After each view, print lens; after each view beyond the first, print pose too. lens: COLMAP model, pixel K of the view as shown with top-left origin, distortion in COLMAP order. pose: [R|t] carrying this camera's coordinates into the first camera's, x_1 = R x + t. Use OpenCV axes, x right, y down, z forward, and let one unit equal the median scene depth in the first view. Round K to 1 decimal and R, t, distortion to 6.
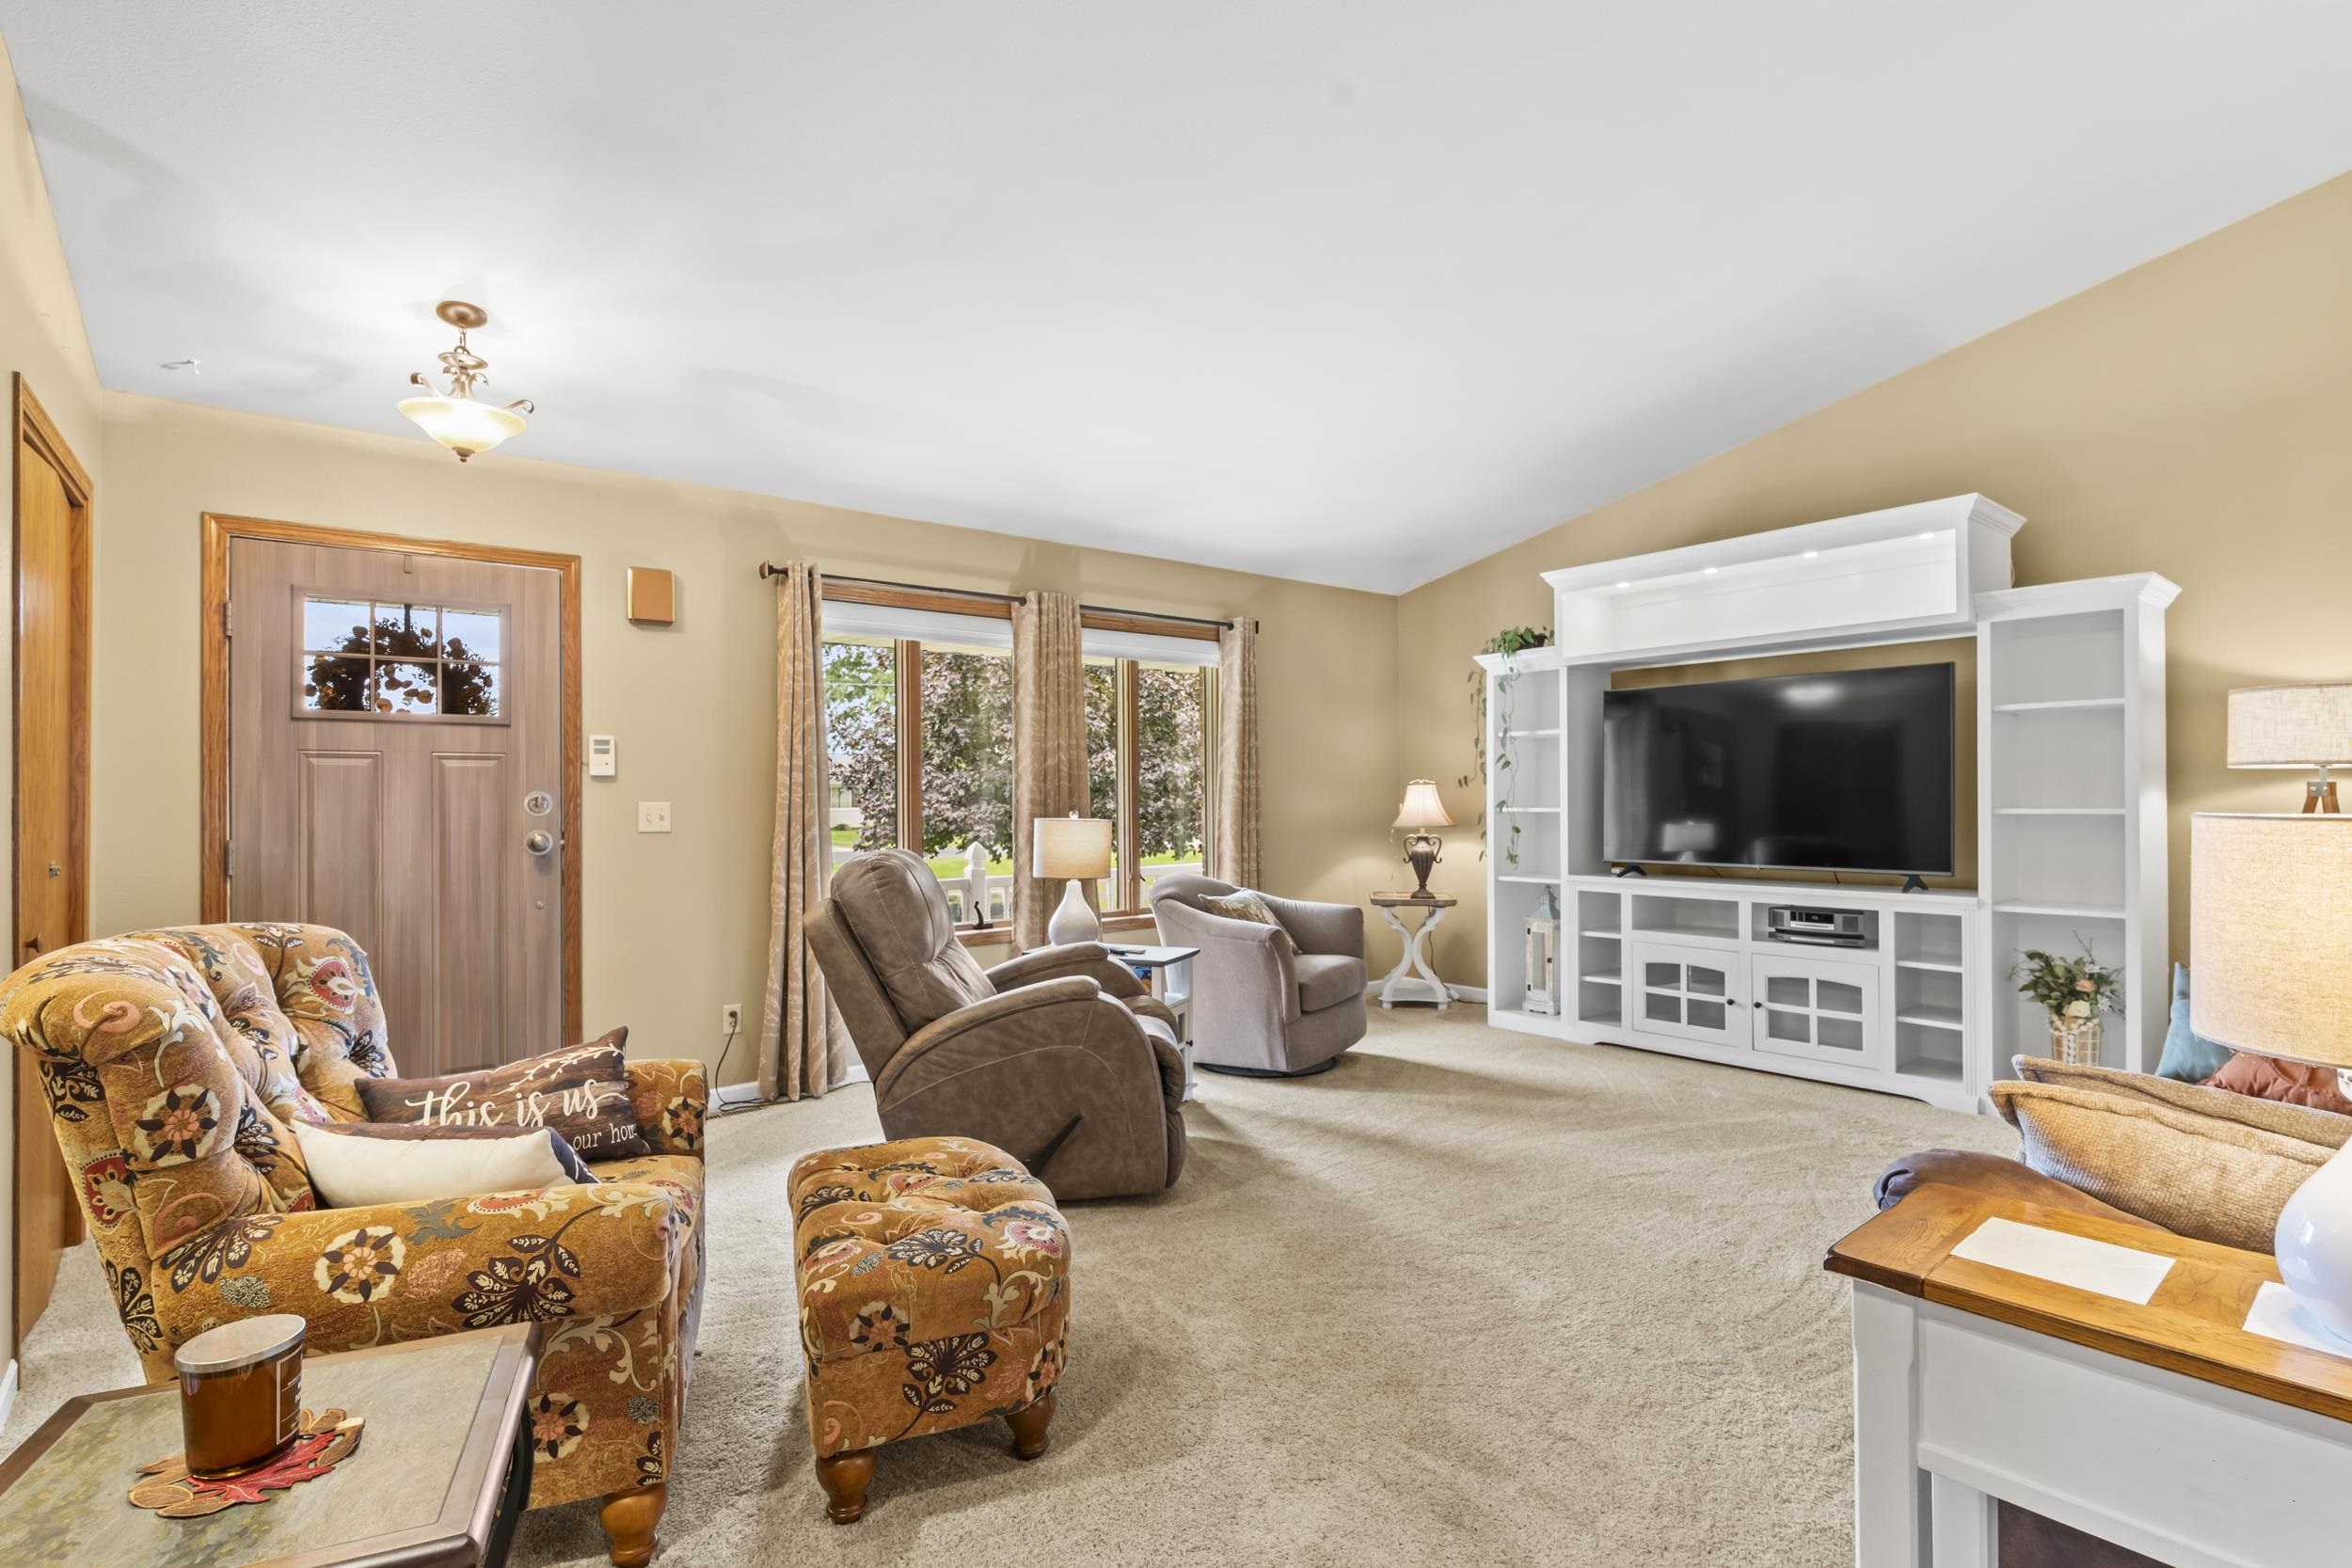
lens RADIAL K [[1120.1, 0, 1181.1], [0, 1120.1, 788.6], [0, 0, 1]] dist [-0.002235, 0.000113]
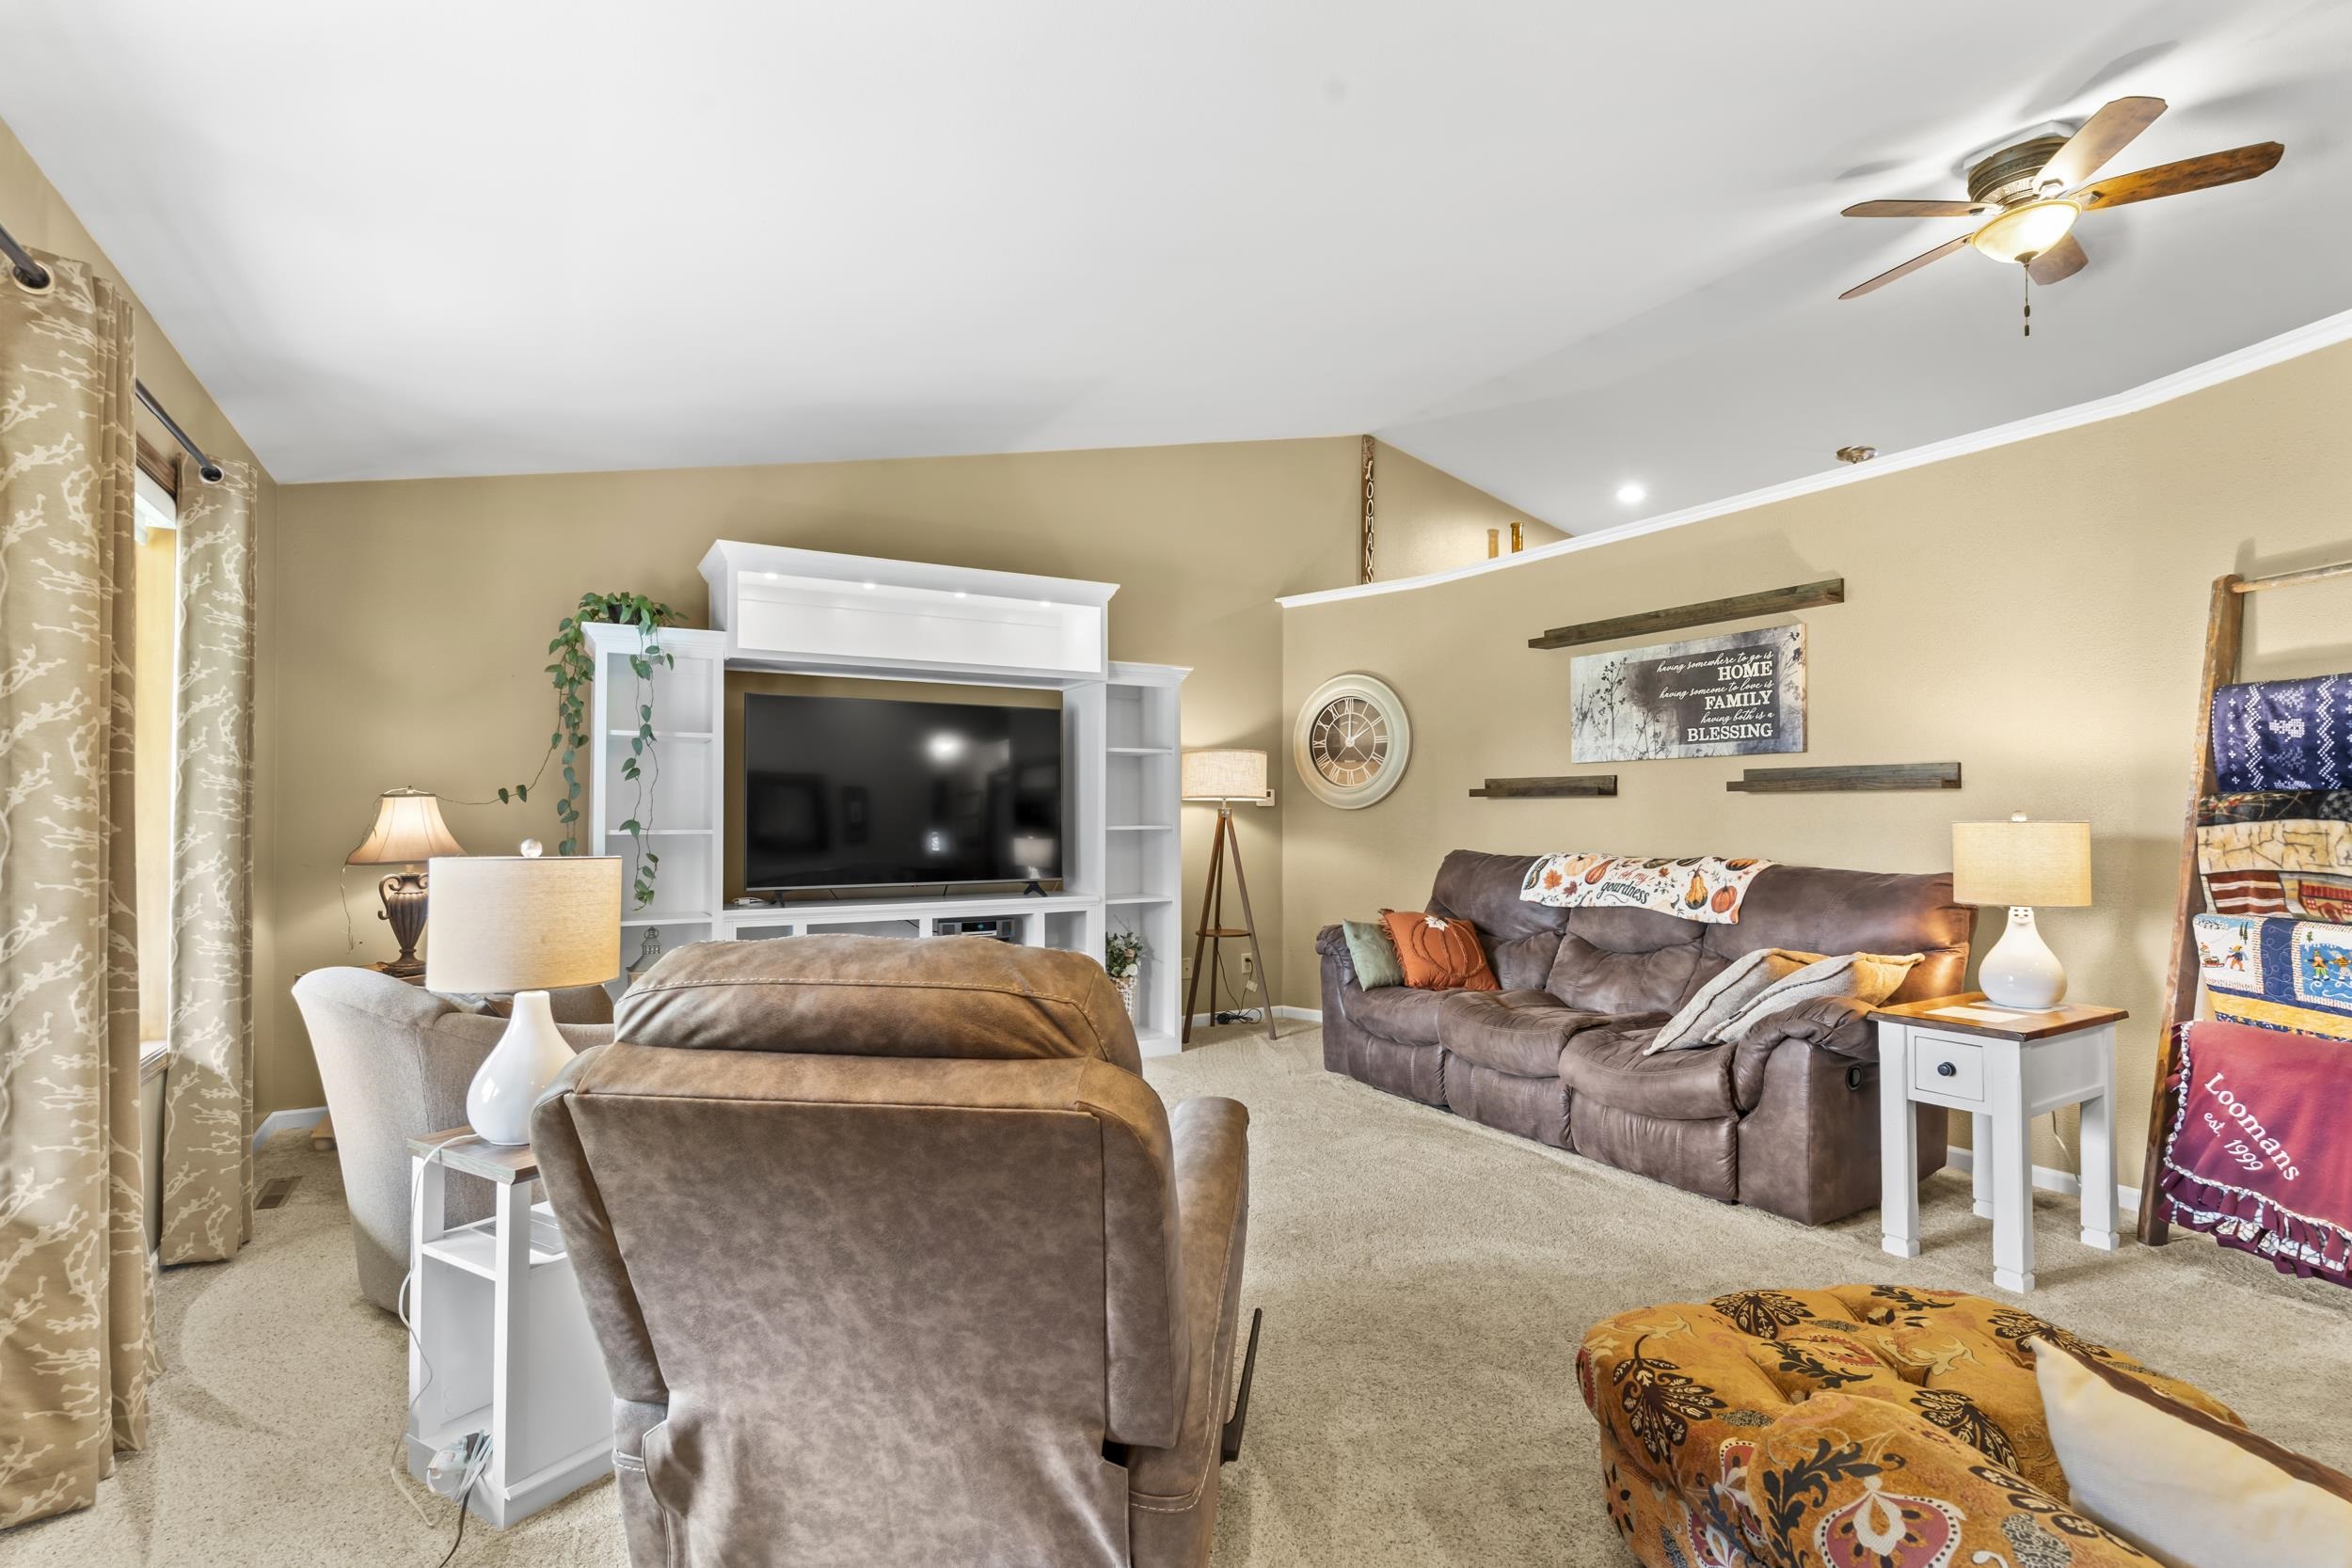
lens RADIAL K [[1120.1, 0, 1180.4], [0, 1120.1, 796.6], [0, 0, 1]] dist [-0.002235, 0.000113]
pose [[0.143587, 0.019000, 0.989455, -0.473405], [-0.011012, 0.999784, -0.017600, 0.004575], [-0.989576, -0.008369, 0.143765, 0.612033]]
